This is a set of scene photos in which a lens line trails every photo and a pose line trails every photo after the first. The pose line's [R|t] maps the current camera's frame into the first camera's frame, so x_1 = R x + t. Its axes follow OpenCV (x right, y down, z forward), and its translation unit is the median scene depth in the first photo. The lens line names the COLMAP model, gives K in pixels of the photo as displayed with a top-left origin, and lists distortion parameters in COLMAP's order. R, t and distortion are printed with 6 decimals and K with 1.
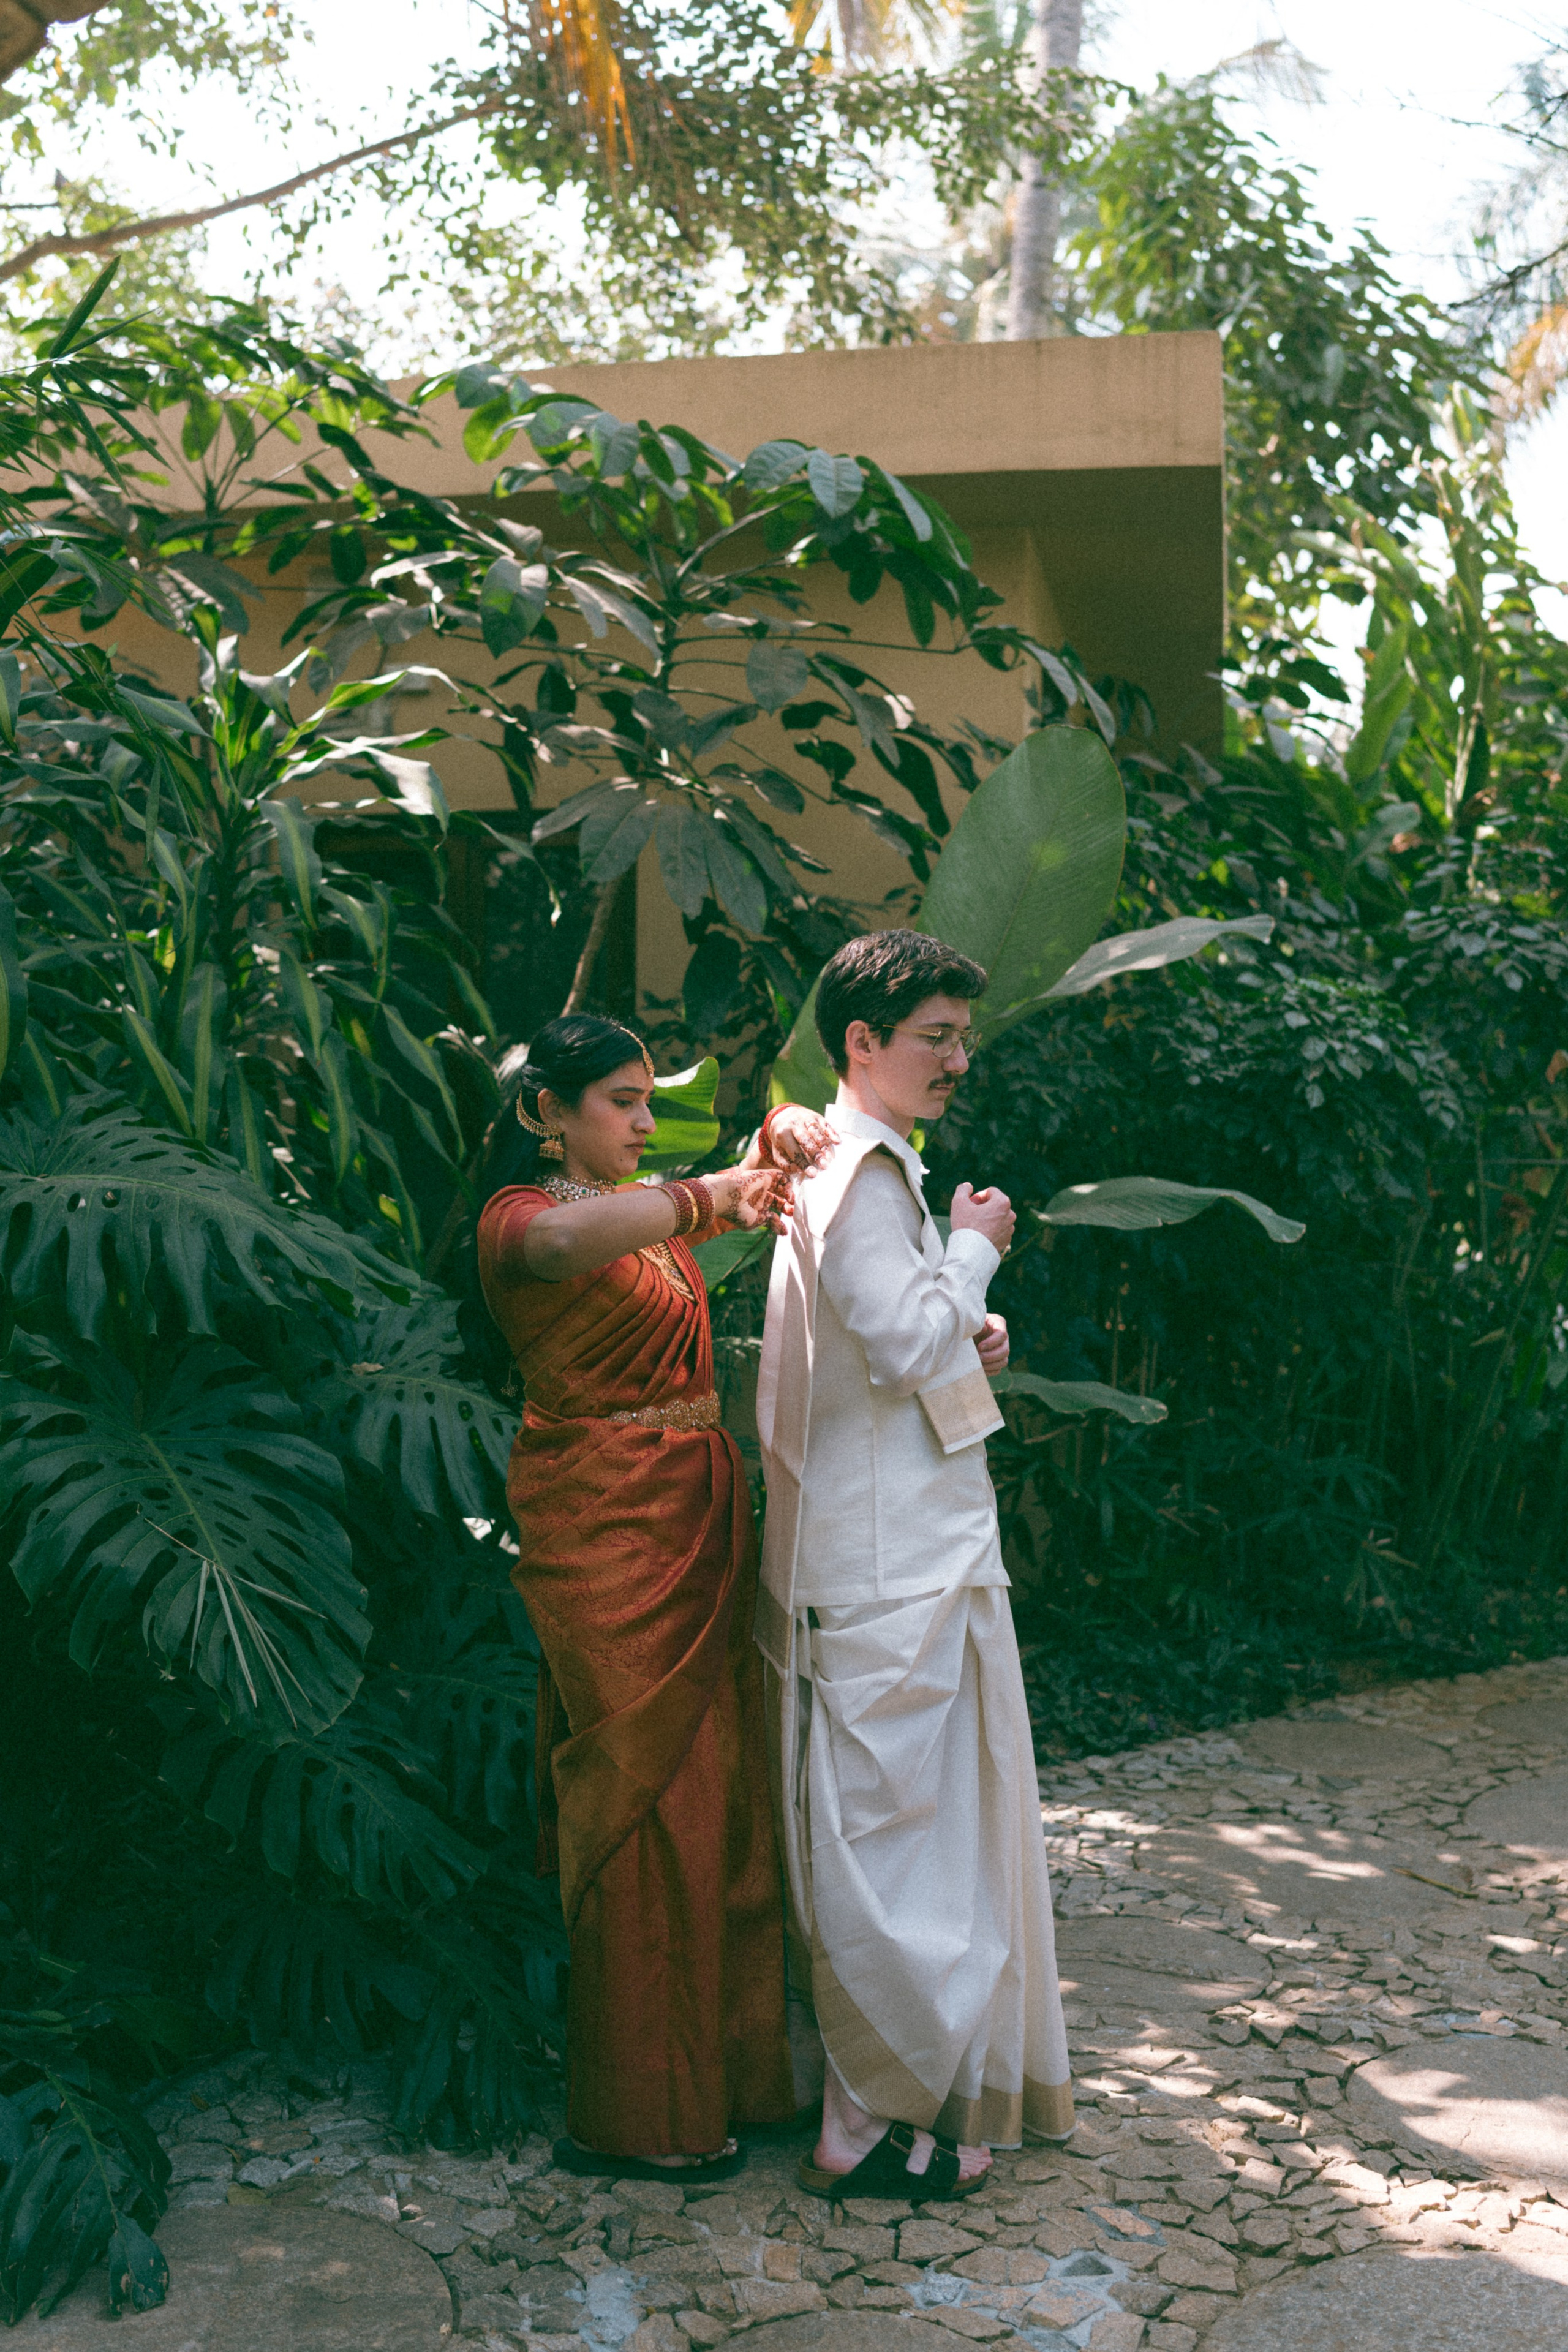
lens RADIAL K [[2226.2, 0, 782.9], [0, 2226.2, 1141.2], [0, 0, 1]] dist [-0.126971, 0.100228]
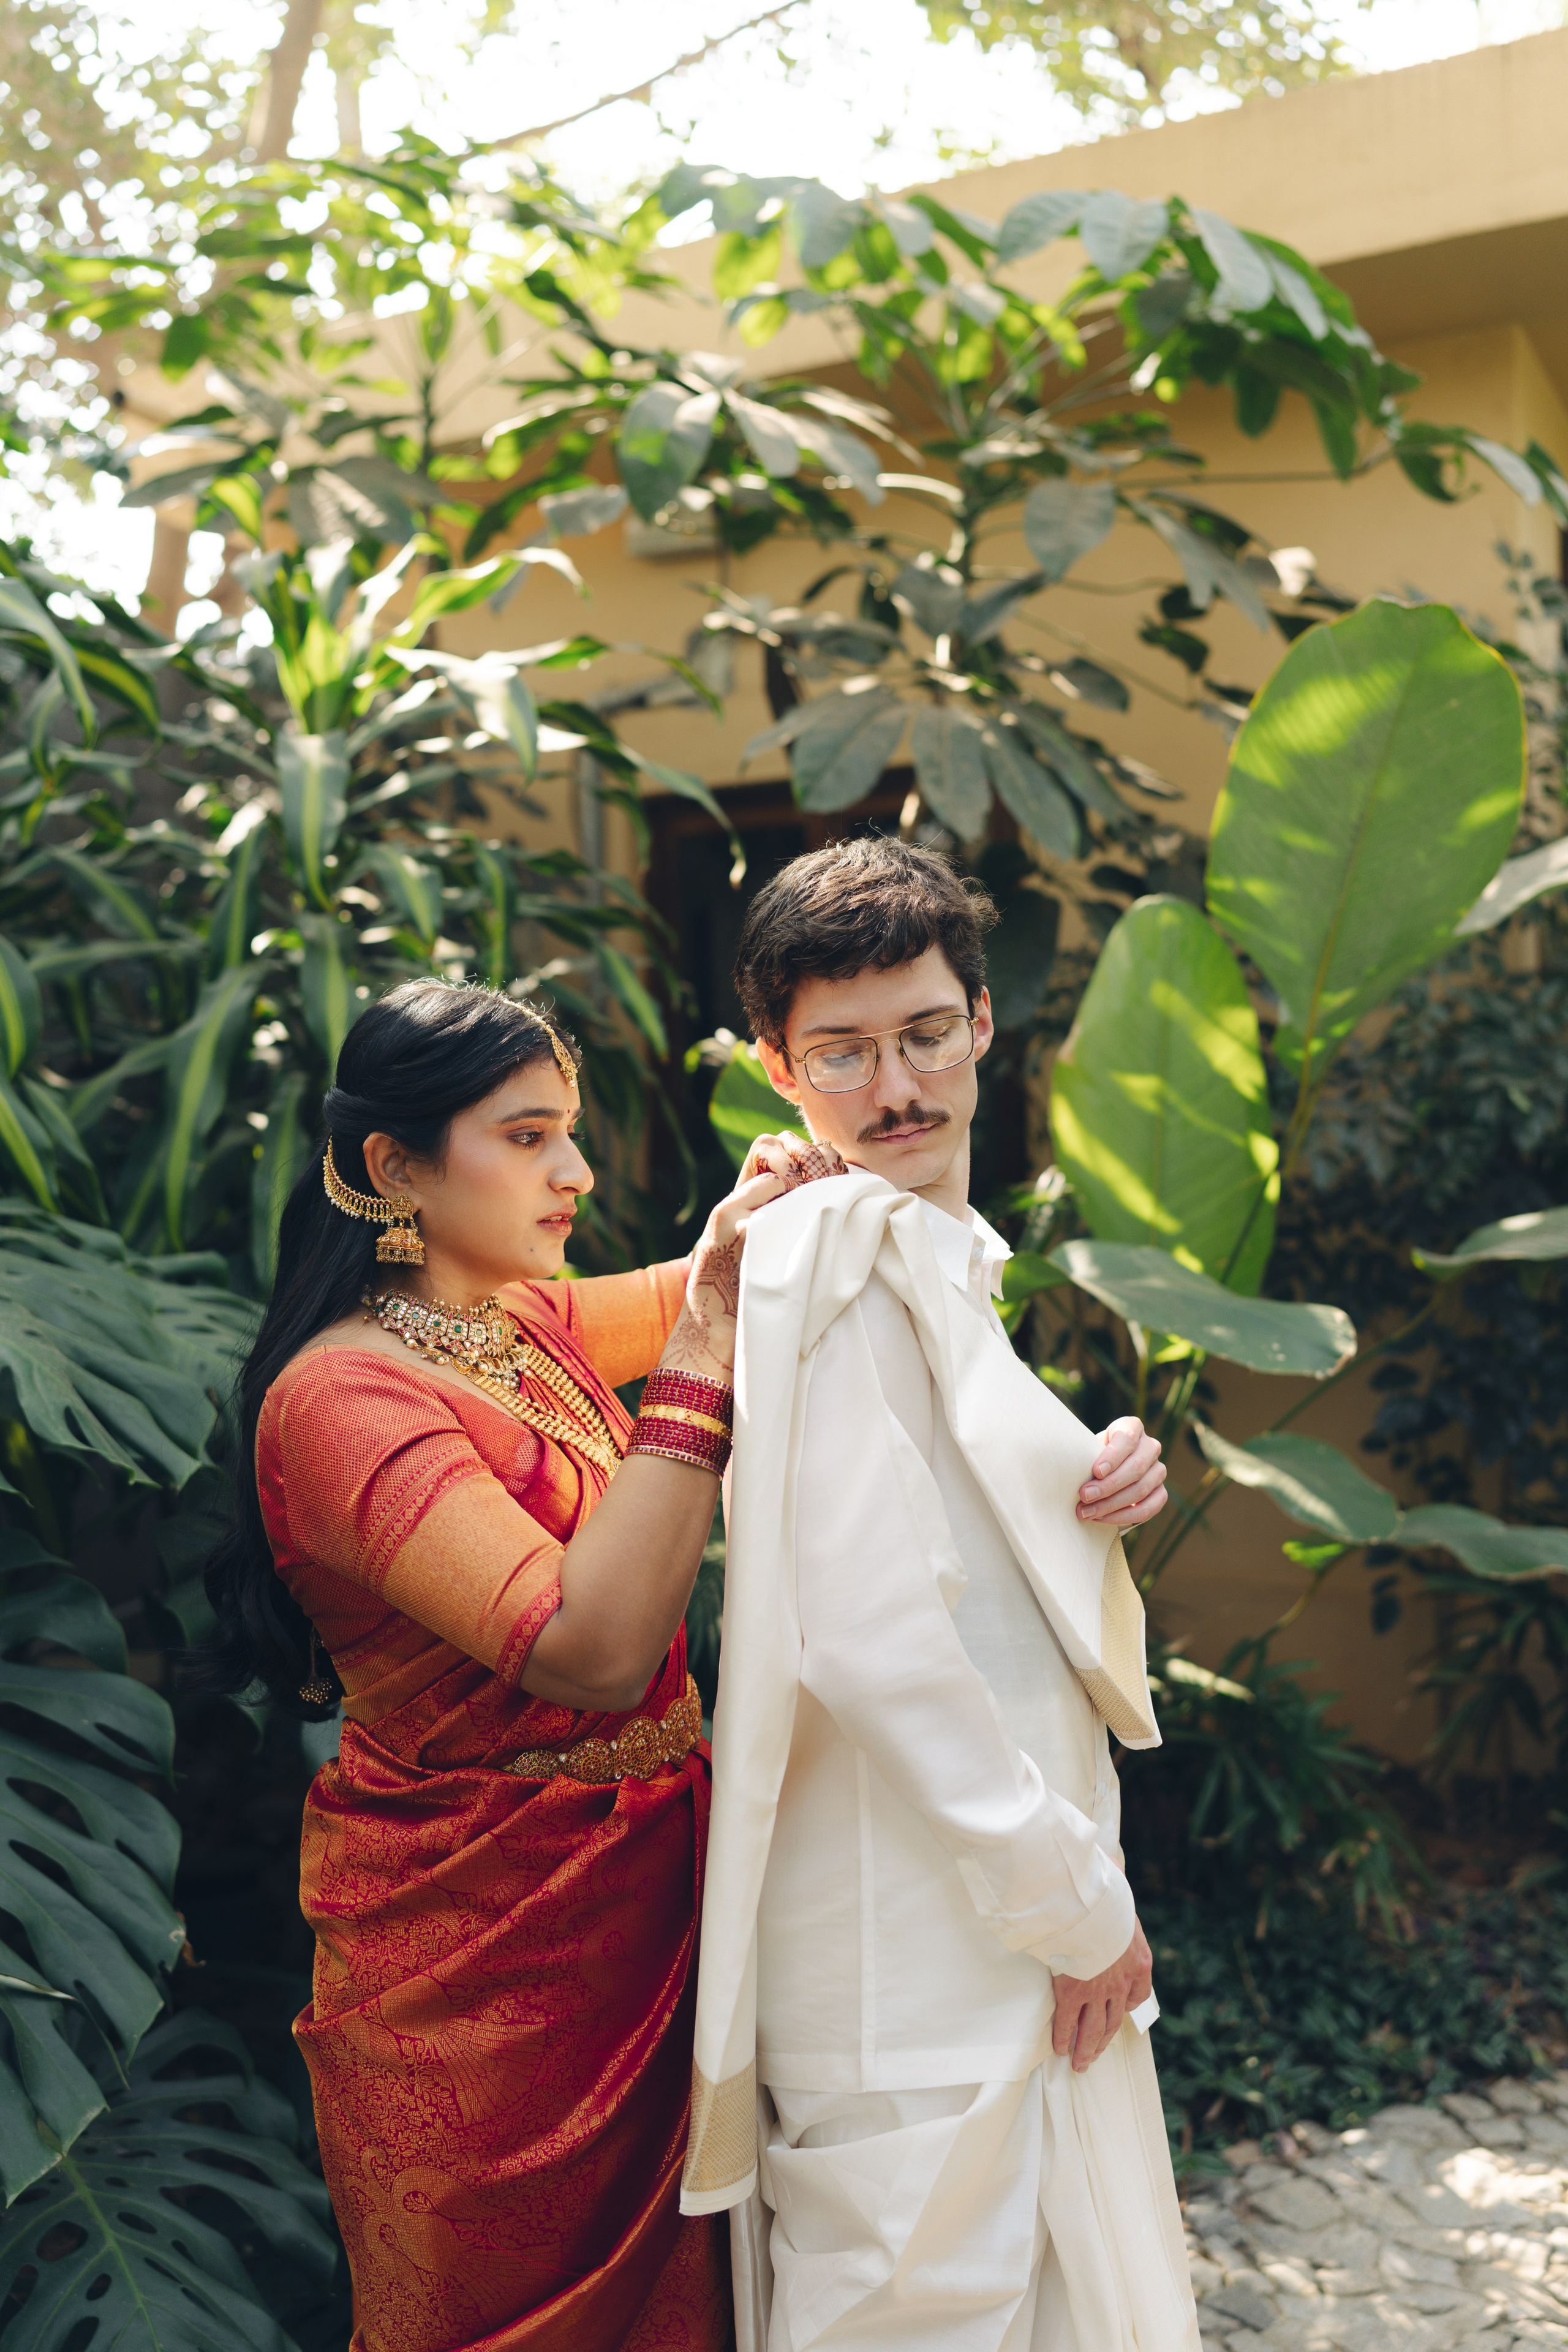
lens RADIAL K [[2137.0, 0, 784.0], [0, 2137.0, 1176.0], [0, 0, 1]] dist [-0.004617, -0.008219]
pose [[0.954597, -0.022458, -0.297052, 0.097889], [0.027677, 0.999527, 0.013374, -0.010513], [0.296611, -0.020989, 0.954768, 0.281617]]
